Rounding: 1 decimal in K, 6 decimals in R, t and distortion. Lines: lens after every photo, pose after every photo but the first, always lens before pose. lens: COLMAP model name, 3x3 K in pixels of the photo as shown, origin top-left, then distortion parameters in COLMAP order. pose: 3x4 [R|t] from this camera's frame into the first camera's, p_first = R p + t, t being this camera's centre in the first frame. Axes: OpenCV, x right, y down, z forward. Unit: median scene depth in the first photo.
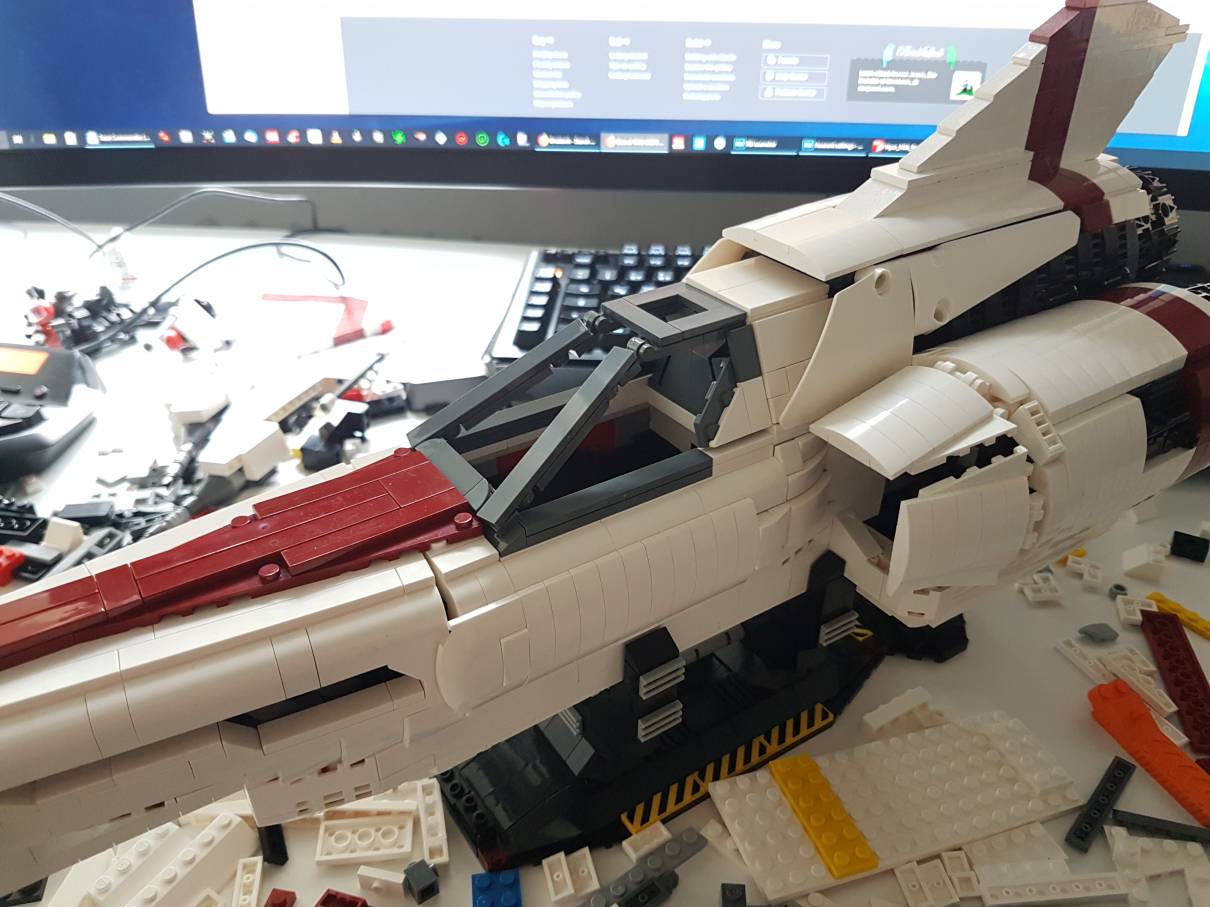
lens RADIAL K [[929.9, 0, 591.2], [0, 929.9, 451.2], [0, 0, 1]] dist [0.067684, -0.169269]
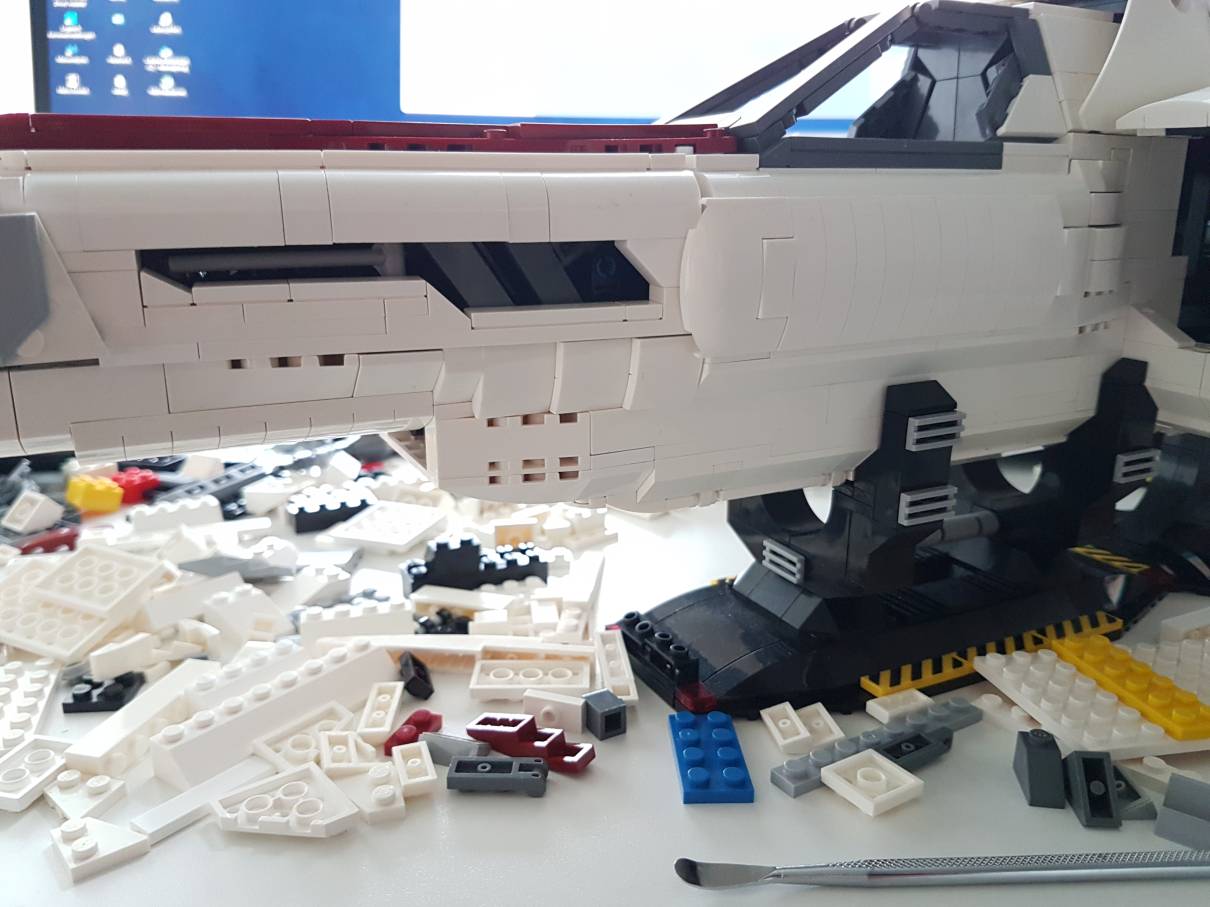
lens RADIAL K [[929.9, 0, 591.2], [0, 929.9, 451.2], [0, 0, 1]] dist [0.067684, -0.169269]
pose [[0.991933, 0.038927, -0.120638, -0.105072], [-0.070327, 0.960783, -0.268235, 0.444968], [0.105466, 0.274556, 0.955770, 0.202536]]
